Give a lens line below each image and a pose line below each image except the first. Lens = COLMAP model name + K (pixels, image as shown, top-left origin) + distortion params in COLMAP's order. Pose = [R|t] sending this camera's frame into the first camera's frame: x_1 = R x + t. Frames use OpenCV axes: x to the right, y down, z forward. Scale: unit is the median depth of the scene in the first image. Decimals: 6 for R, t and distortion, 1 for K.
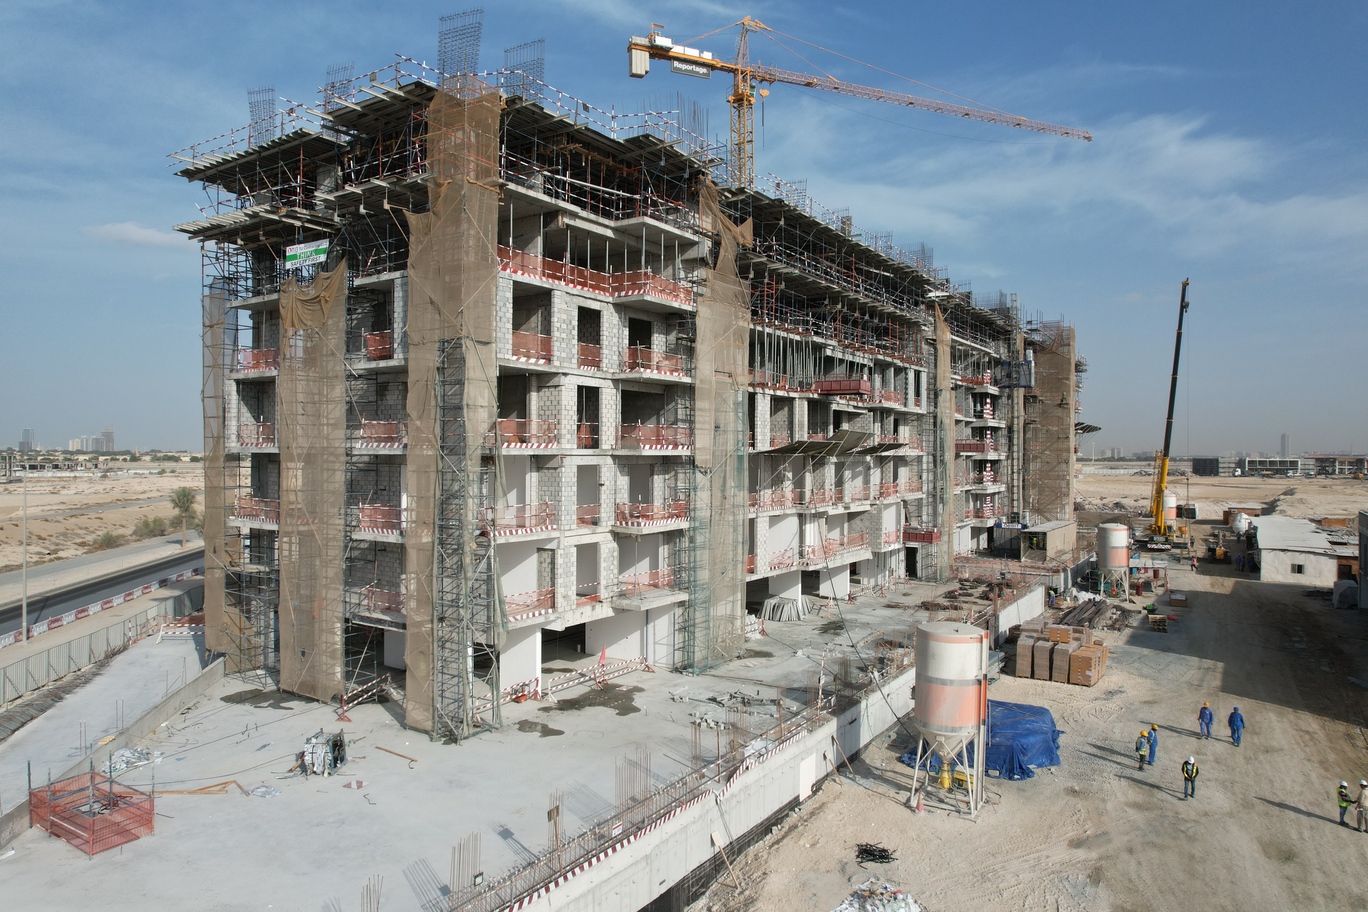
lens RADIAL K [[870.8, 0, 689.1], [0, 870.8, 447.9], [0, 0, 1]] dist [-0.079613, 0.072747]
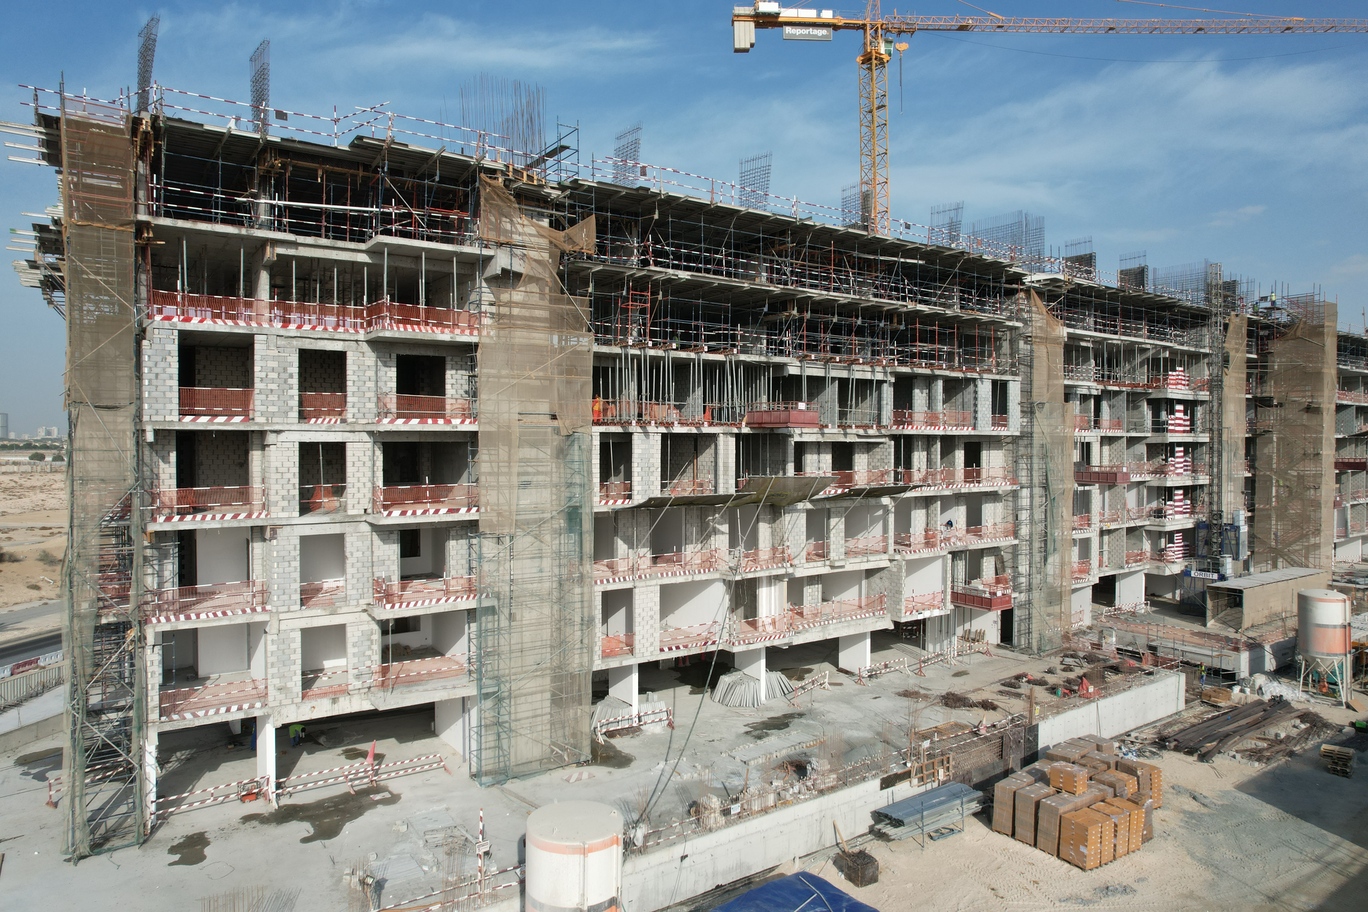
lens RADIAL K [[870.8, 0, 689.1], [0, 870.8, 447.9], [0, 0, 1]] dist [-0.079613, 0.072747]
pose [[0.932156, 0.000493, -0.362056, 0.484757], [0.004616, 0.999902, 0.013246, -0.069222], [0.362027, -0.014019, 0.932062, 0.316710]]
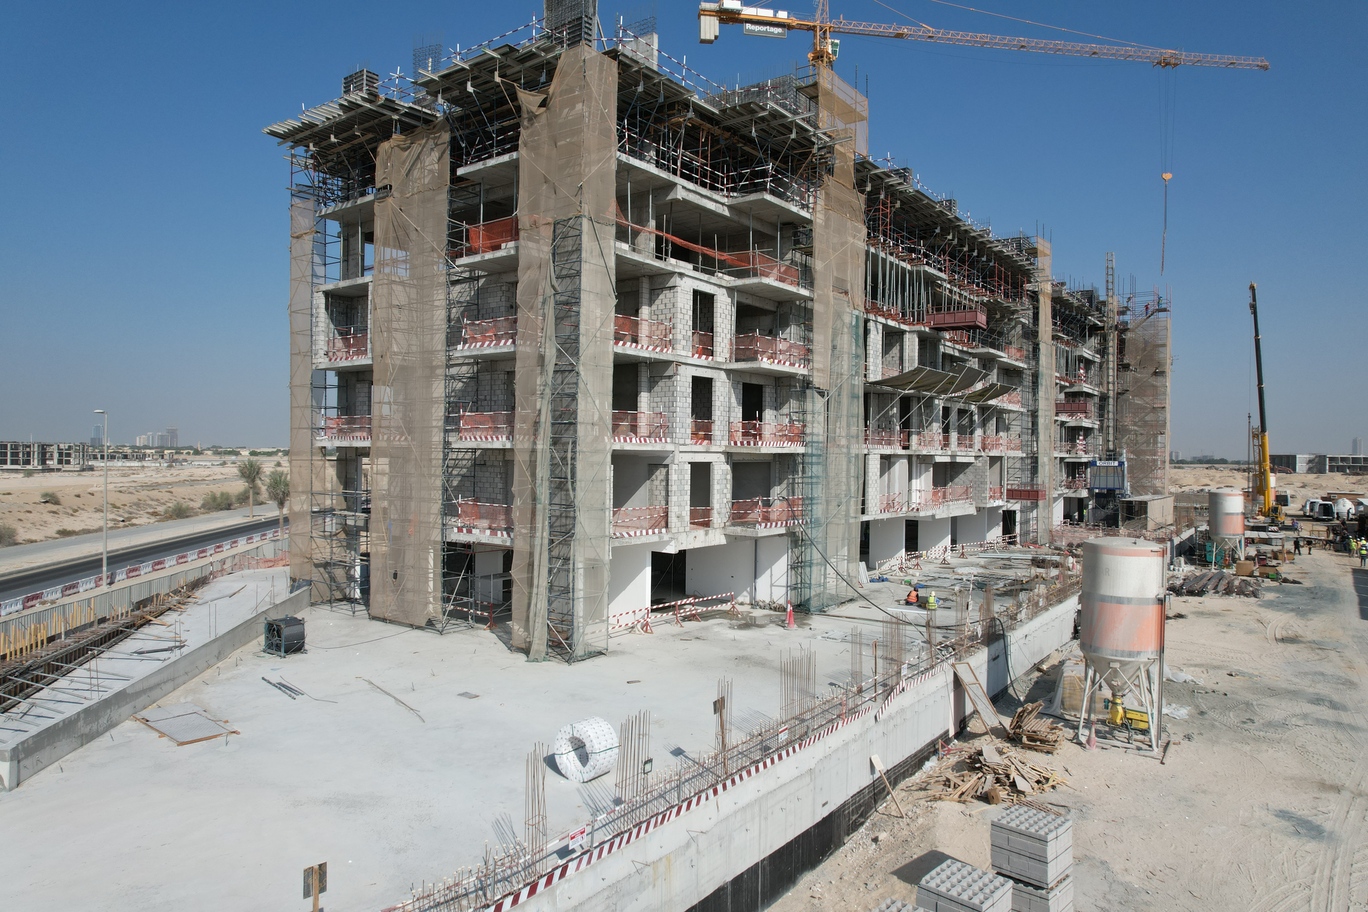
lens RADIAL K [[870.8, 0, 689.1], [0, 870.8, 447.9], [0, 0, 1]] dist [-0.079613, 0.072747]
pose [[0.998525, 0.006983, -0.053847, -0.074241], [-0.007044, 0.999975, -0.000930, 0.088701], [0.053840, 0.001308, 0.998549, 0.073567]]
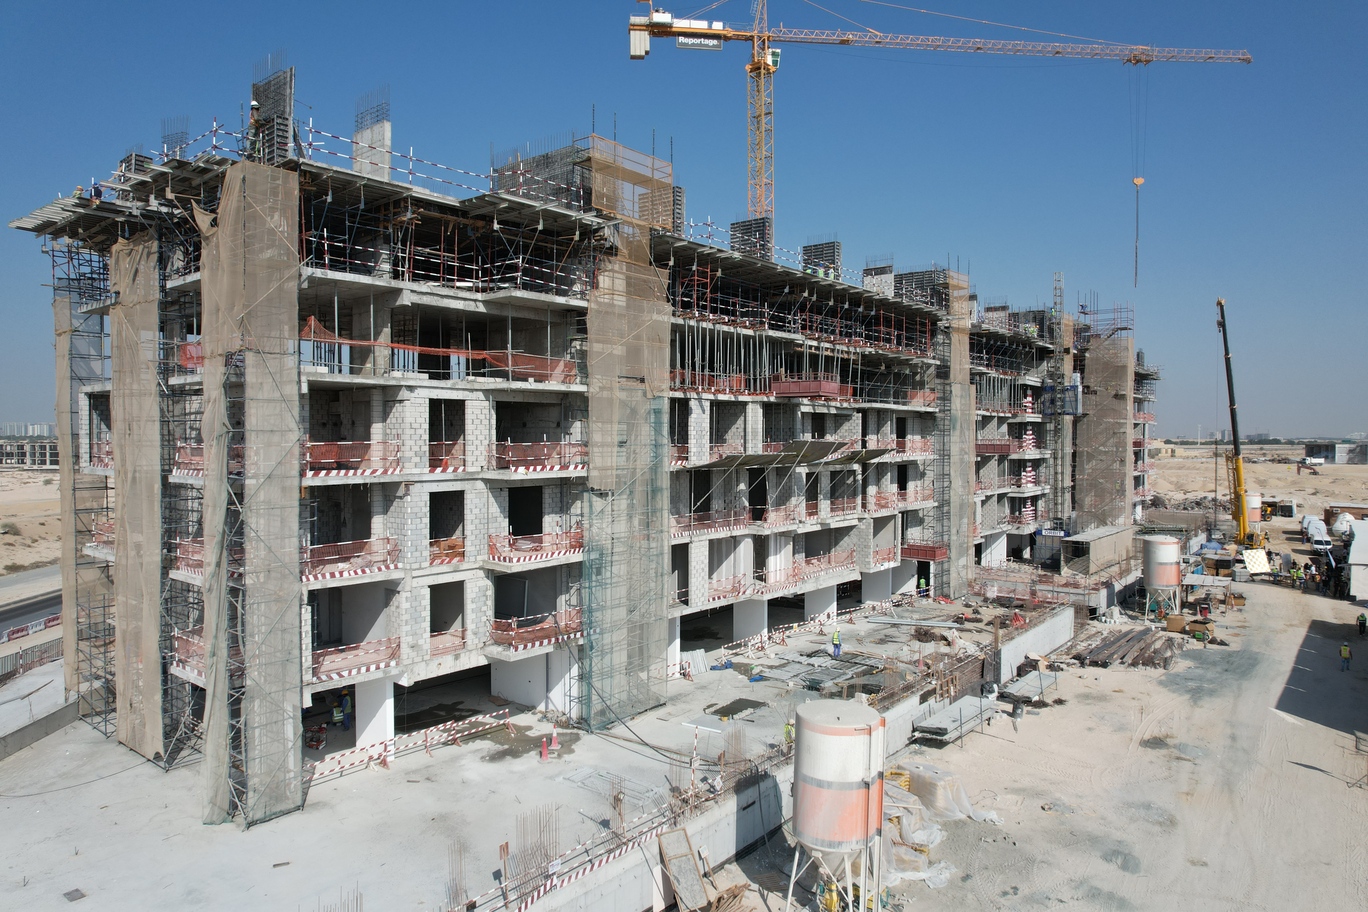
lens RADIAL K [[870.8, 0, 689.1], [0, 870.8, 447.9], [0, 0, 1]] dist [-0.079613, 0.072747]
pose [[0.994811, -0.002405, -0.101712, 0.191922], [0.004355, 0.999811, 0.018956, -0.035439], [0.101647, -0.019300, 0.994633, 0.162328]]
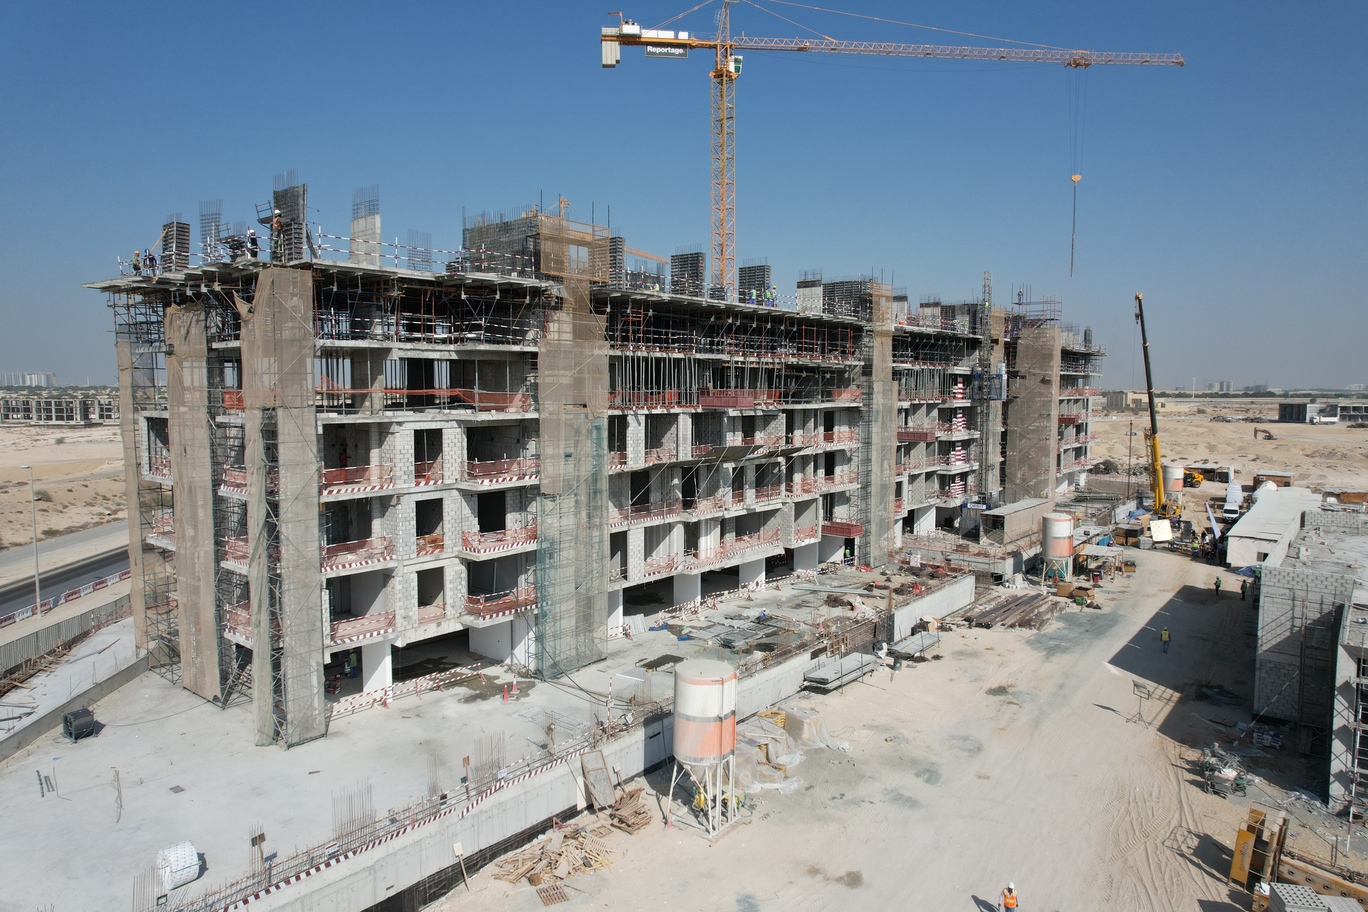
lens RADIAL K [[870.8, 0, 689.1], [0, 870.8, 447.9], [0, 0, 1]] dist [-0.079613, 0.072747]
pose [[0.994903, 0.004950, -0.100718, 0.303618], [0.002887, 0.996987, 0.077514, -0.122187], [0.100798, -0.077410, 0.991891, -0.062216]]
